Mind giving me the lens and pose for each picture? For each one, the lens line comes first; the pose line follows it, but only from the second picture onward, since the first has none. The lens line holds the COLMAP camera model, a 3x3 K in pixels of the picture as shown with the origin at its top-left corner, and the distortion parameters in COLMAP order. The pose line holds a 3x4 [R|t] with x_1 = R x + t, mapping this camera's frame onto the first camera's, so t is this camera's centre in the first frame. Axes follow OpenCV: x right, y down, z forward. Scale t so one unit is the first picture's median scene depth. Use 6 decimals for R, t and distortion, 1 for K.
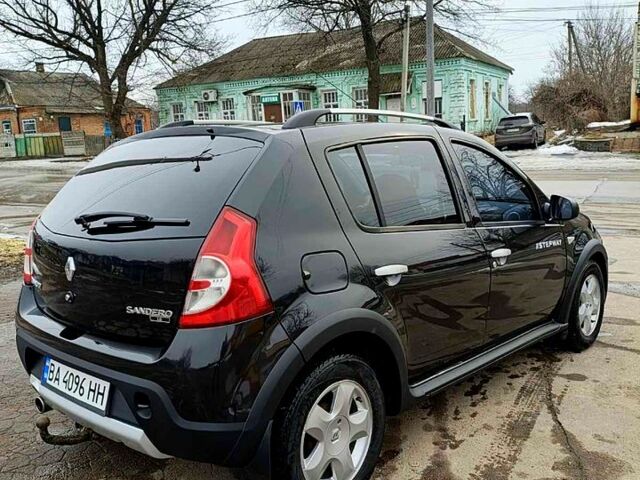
lens RADIAL K [[605.0, 0, 320.0], [0, 605.0, 240.0], [0, 0, 1]] dist [0.146919, -0.273743]
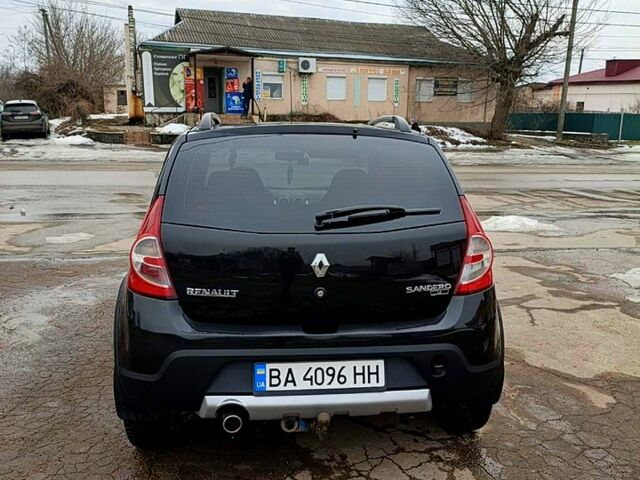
lens RADIAL K [[609.4, 0, 321.7], [0, 609.4, 249.5], [0, 0, 1]] dist [0.128776, -0.295994]
pose [[0.666792, -0.099178, 0.738615, -0.103666], [0.076384, 0.994981, 0.064645, -0.003960], [-0.741319, 0.013313, 0.671021, 0.029114]]
